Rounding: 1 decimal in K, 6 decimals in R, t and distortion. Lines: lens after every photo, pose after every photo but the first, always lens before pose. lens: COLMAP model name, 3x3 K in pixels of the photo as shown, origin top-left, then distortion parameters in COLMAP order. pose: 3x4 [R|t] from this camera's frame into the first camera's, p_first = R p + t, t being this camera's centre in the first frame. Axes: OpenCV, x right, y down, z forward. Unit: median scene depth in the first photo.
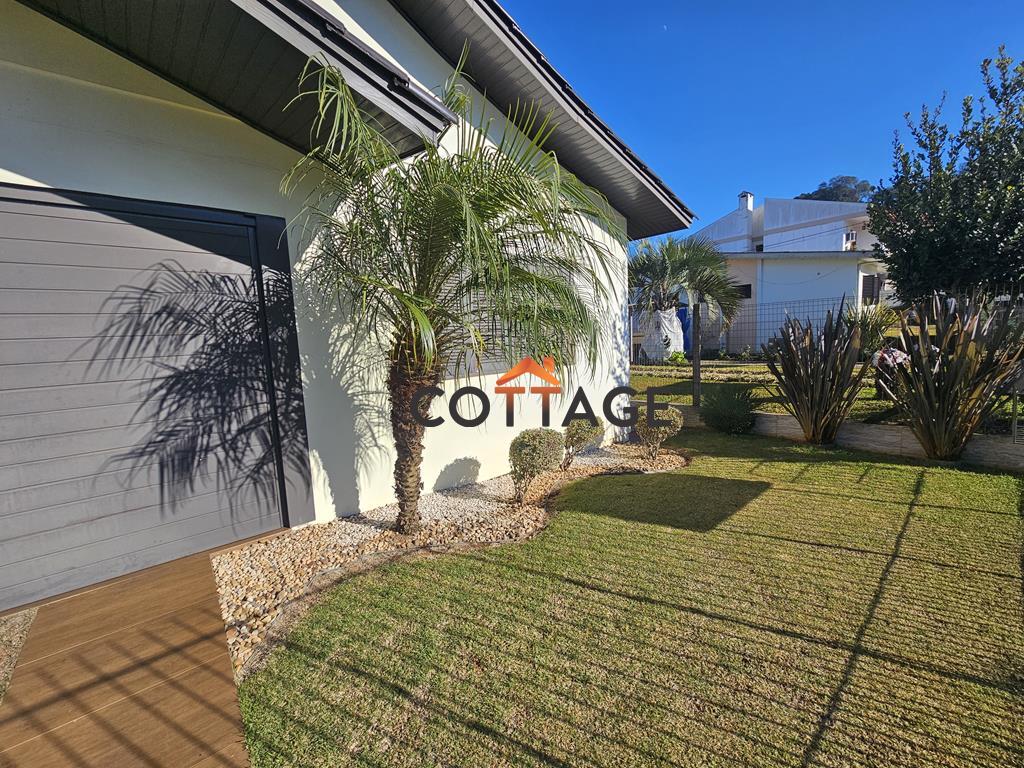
lens RADIAL K [[419.3, 0, 513.9], [0, 419.3, 385.1], [0, 0, 1]] dist [-0.001130, 0.000662]
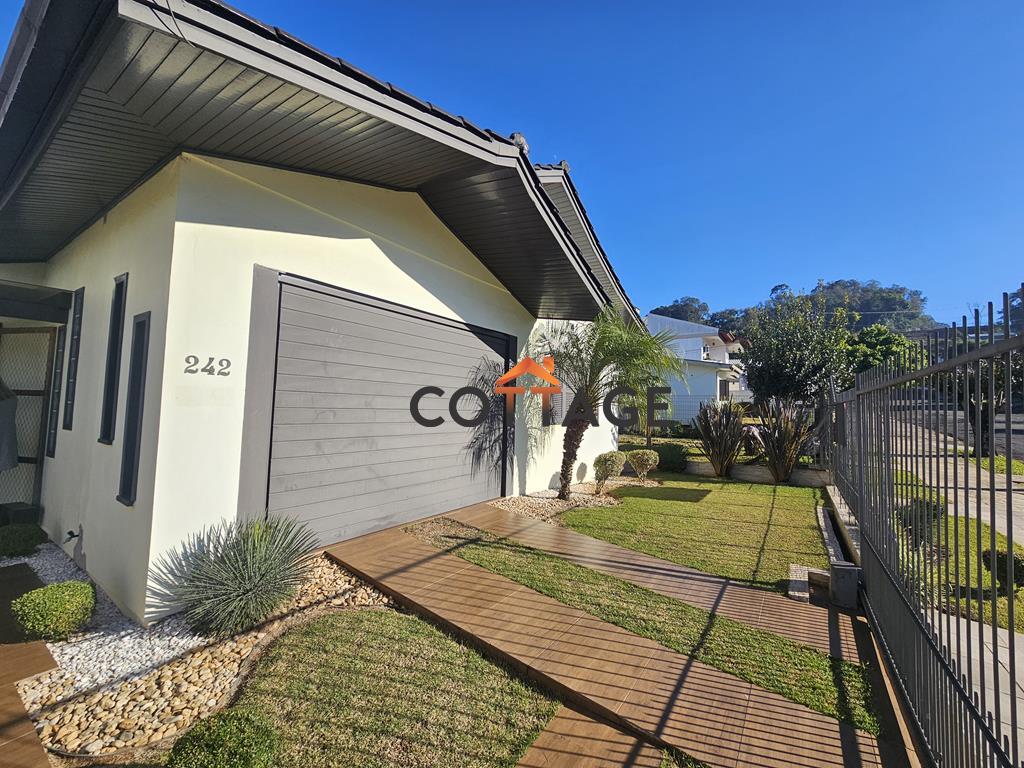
lens RADIAL K [[419.3, 0, 513.5], [0, 419.3, 384.8], [0, 0, 1]] dist [-0.001130, 0.000662]
pose [[0.963647, 0.084538, 0.253454, -0.853314], [-0.040165, 0.983680, -0.175389, 0.148997], [-0.264144, 0.158833, 0.951315, -0.715952]]
